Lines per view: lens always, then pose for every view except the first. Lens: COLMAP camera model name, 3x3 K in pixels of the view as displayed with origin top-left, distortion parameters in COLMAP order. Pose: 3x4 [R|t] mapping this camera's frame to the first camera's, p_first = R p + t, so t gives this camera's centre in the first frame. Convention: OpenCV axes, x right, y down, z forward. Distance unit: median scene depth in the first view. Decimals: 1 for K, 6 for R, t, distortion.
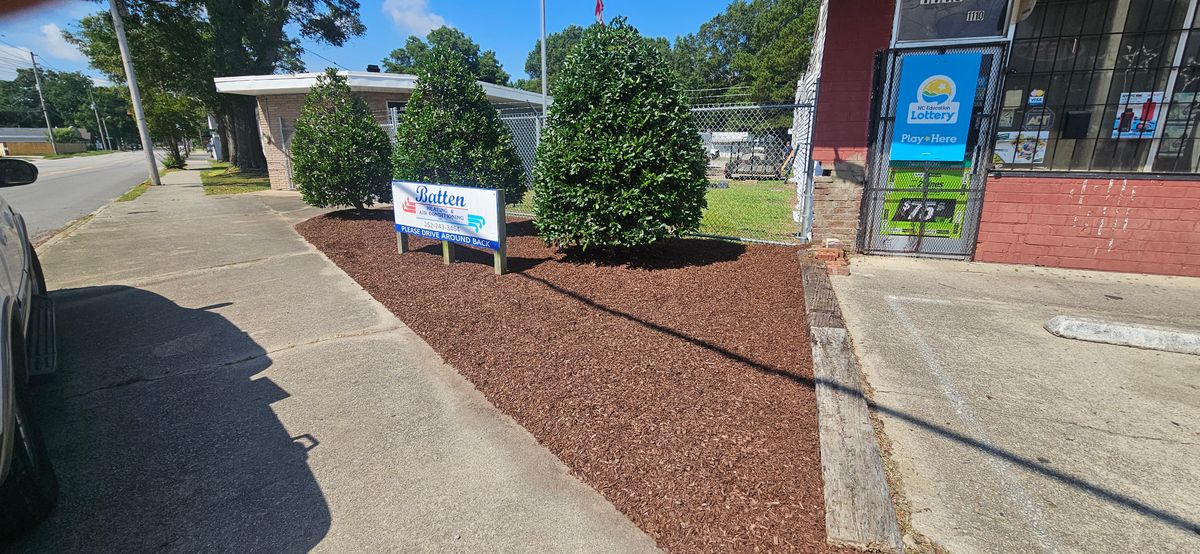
lens RADIAL K [[496.2, 0, 598.6], [0, 496.2, 274.3], [0, 0, 1]] dist [0.001191, -0.000395]
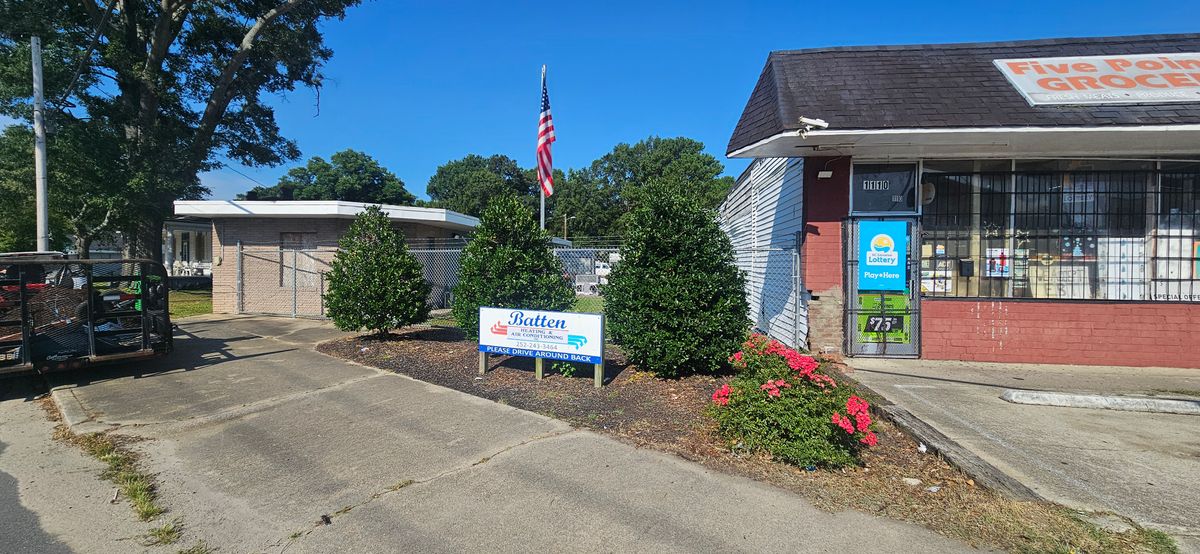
lens RADIAL K [[496.2, 0, 602.4], [0, 496.2, 275.4], [0, 0, 1]] dist [0.001191, -0.000395]
pose [[0.974220, 0.003094, 0.225579, -0.455487], [0.048365, 0.973792, -0.222236, 0.010999], [-0.220355, 0.227417, 0.948538, -0.198033]]
